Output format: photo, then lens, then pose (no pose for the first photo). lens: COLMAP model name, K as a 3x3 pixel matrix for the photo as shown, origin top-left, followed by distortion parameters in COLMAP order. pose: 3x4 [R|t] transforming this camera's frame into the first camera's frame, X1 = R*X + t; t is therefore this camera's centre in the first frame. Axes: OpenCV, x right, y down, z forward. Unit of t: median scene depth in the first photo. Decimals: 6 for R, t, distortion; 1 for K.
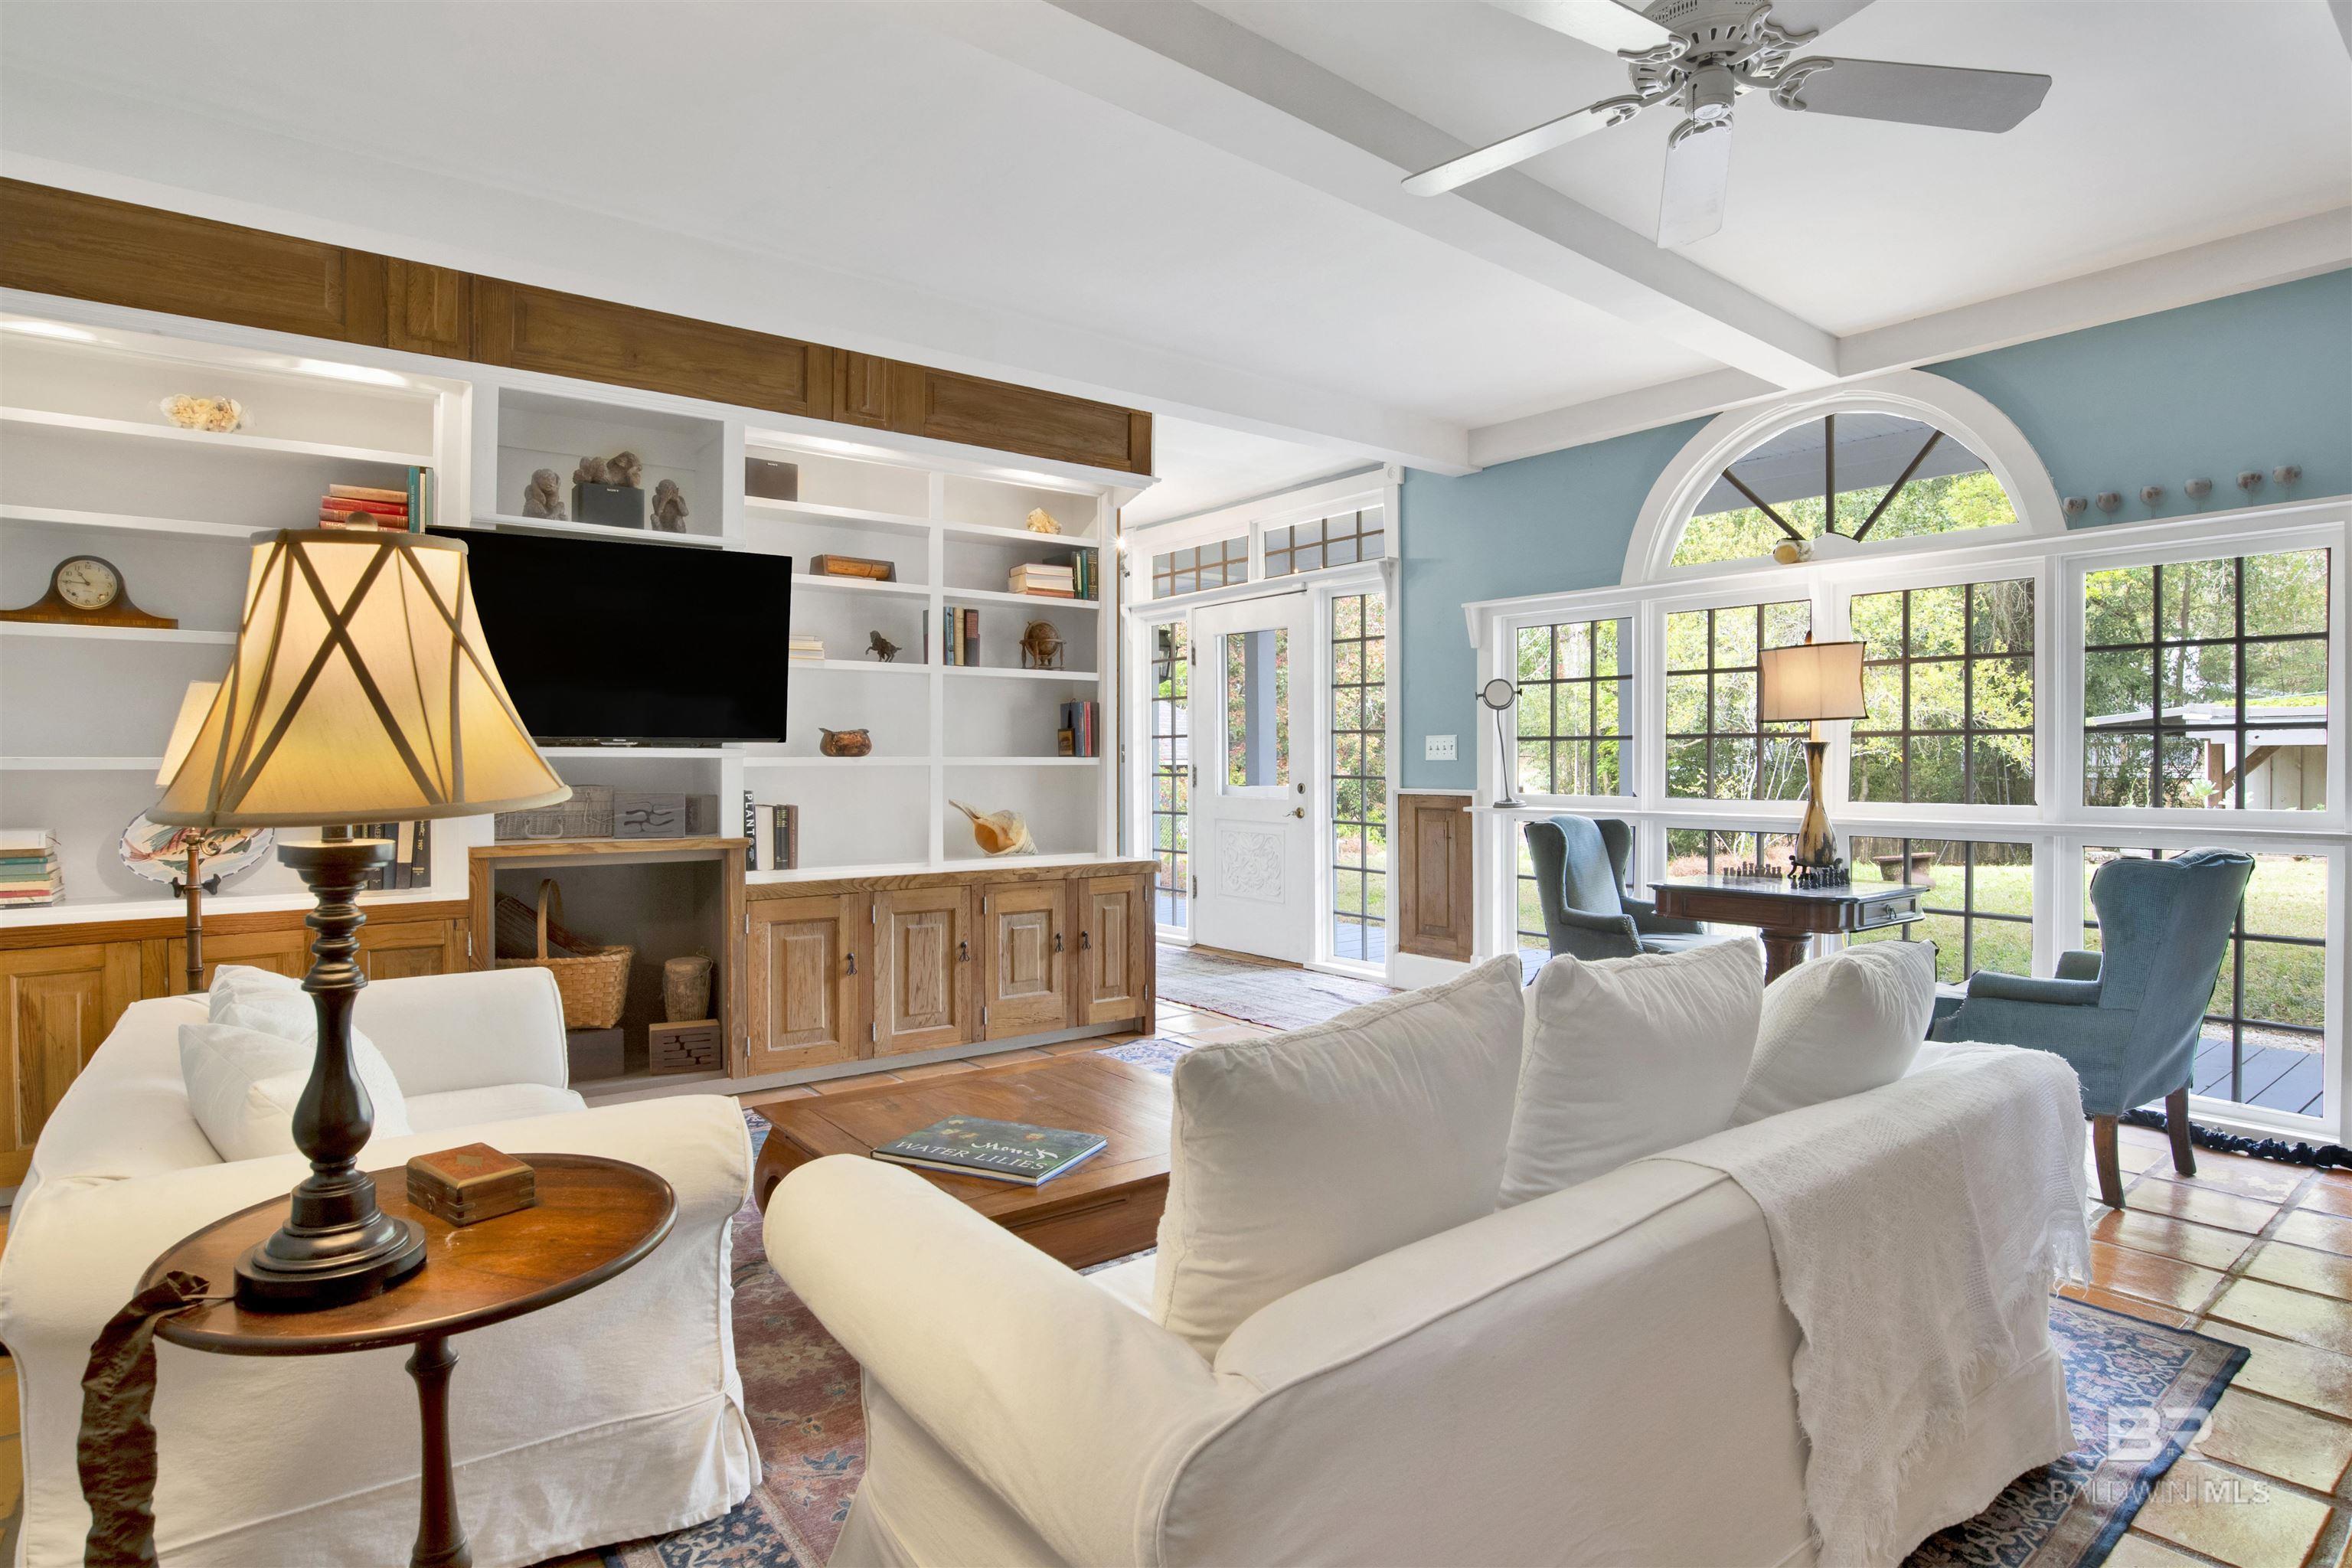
lens RADIAL K [[1277.6, 0, 1180.4], [0, 1277.6, 757.2], [0, 0, 1]] dist [-0.000541, 0.001211]
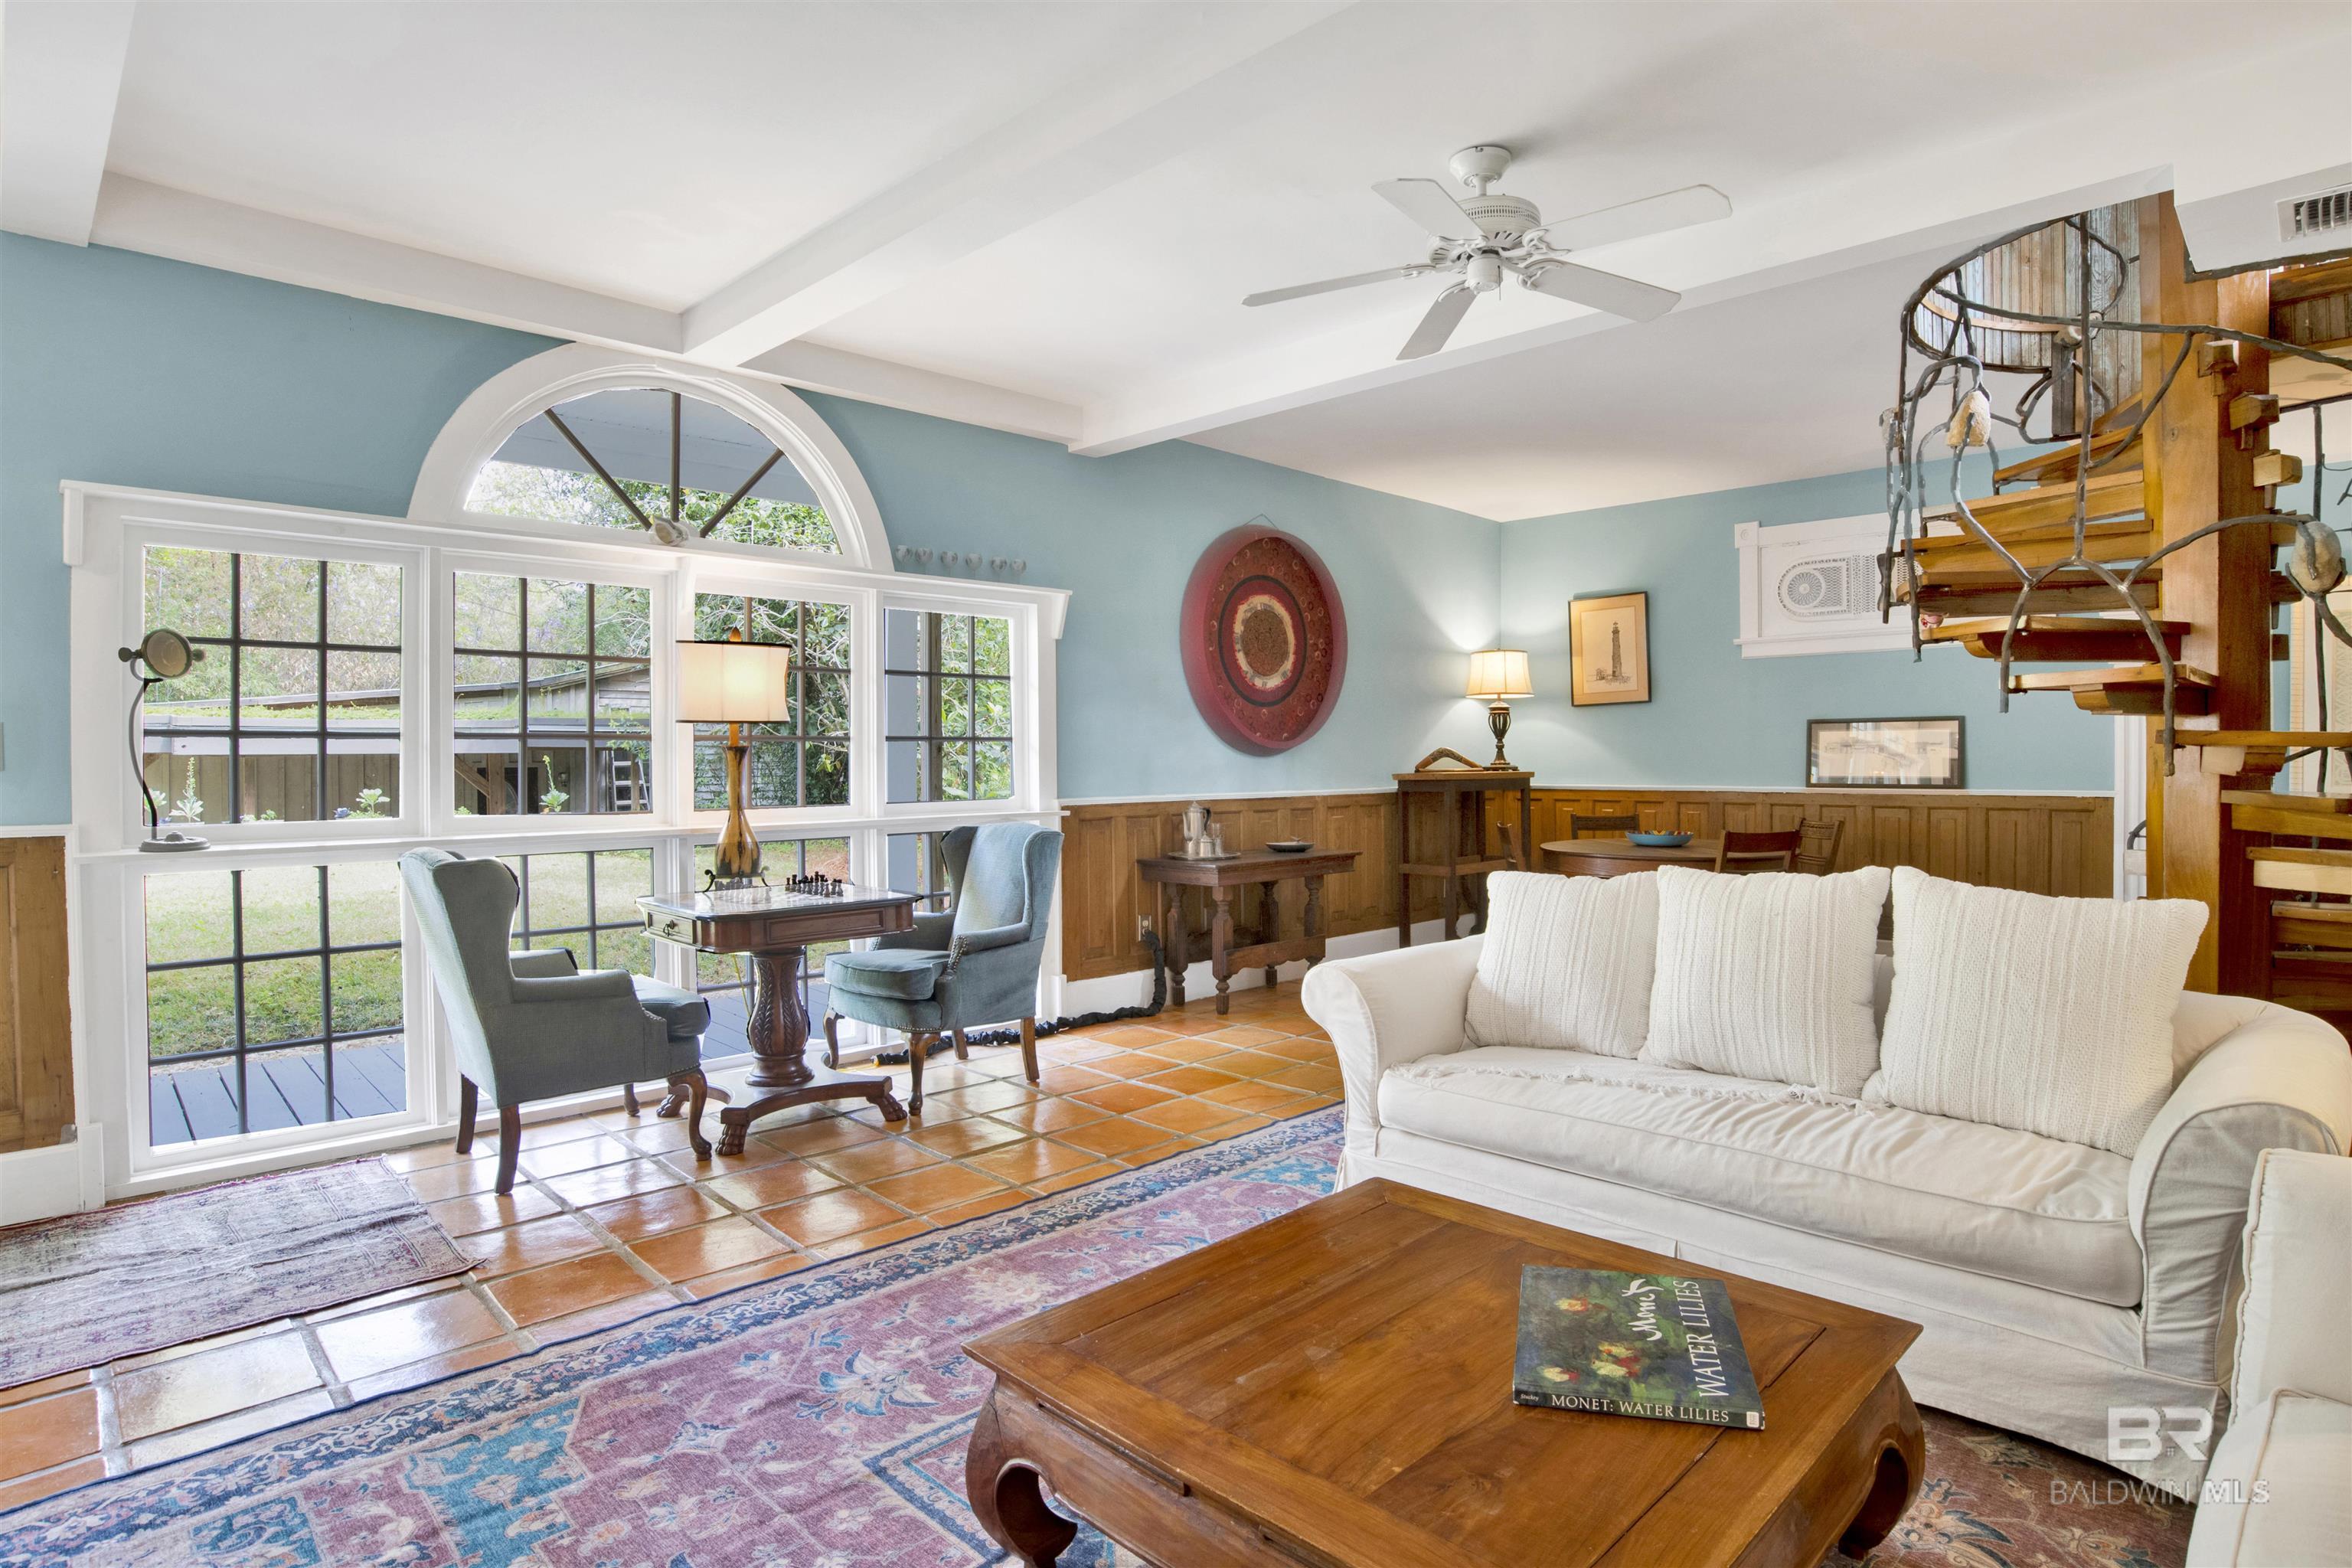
lens RADIAL K [[1277.6, 0, 1180.4], [0, 1277.6, 757.2], [0, 0, 1]] dist [-0.000541, 0.001211]
pose [[-0.151899, 0.003592, 0.988389, -0.458382], [0.012933, 0.999915, -0.001646, 0.001047], [-0.988311, 0.012533, -0.151933, 0.788721]]
